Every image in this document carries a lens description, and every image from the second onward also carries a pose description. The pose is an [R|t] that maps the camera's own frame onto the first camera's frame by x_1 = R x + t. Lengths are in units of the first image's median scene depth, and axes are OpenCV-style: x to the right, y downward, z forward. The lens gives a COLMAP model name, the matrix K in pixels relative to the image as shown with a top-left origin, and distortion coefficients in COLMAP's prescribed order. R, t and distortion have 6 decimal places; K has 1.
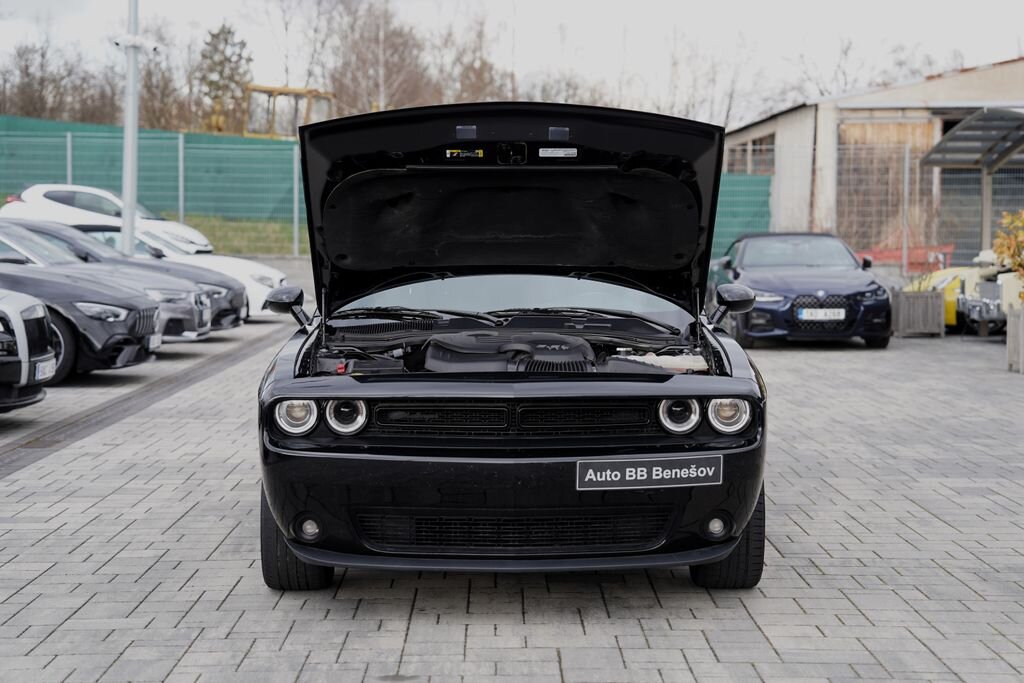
lens RADIAL K [[1905.2, 0, 512.0], [0, 1905.2, 341.5], [0, 0, 1]] dist [0.262543, 0.005982]
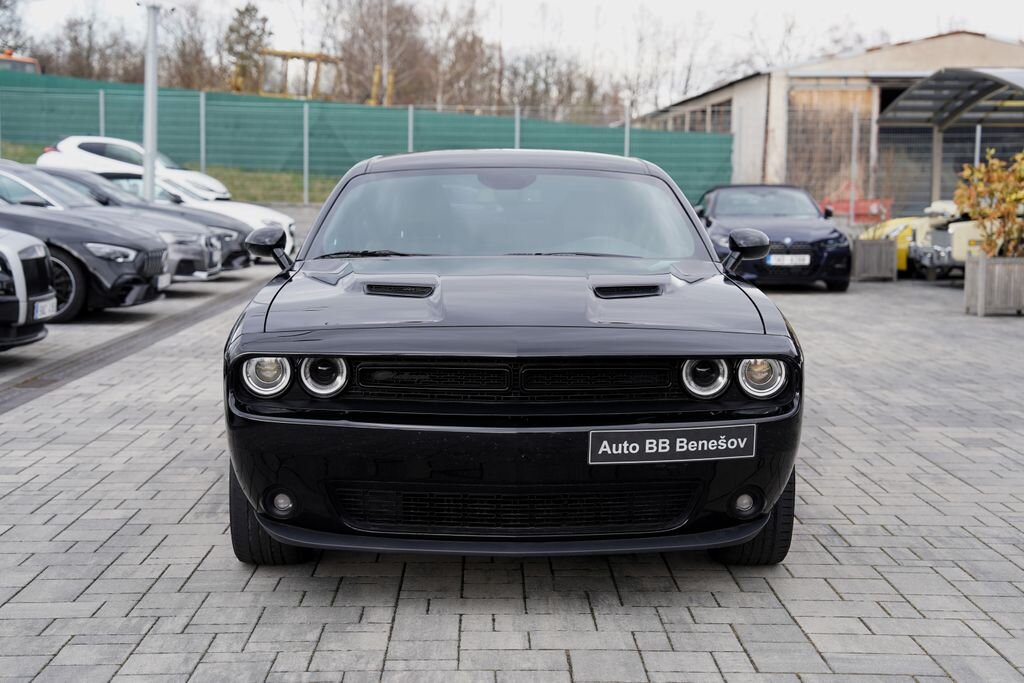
lens RADIAL K [[1640.9, 0, 512.0], [0, 1640.9, 341.5], [0, 0, 1]] dist [0.212594, 0.031702]
pose [[0.999937, 0.006692, 0.009064, -0.003876], [-0.007021, 0.999298, 0.036806, -0.002446], [-0.008811, -0.036868, 0.999281, 0.123501]]
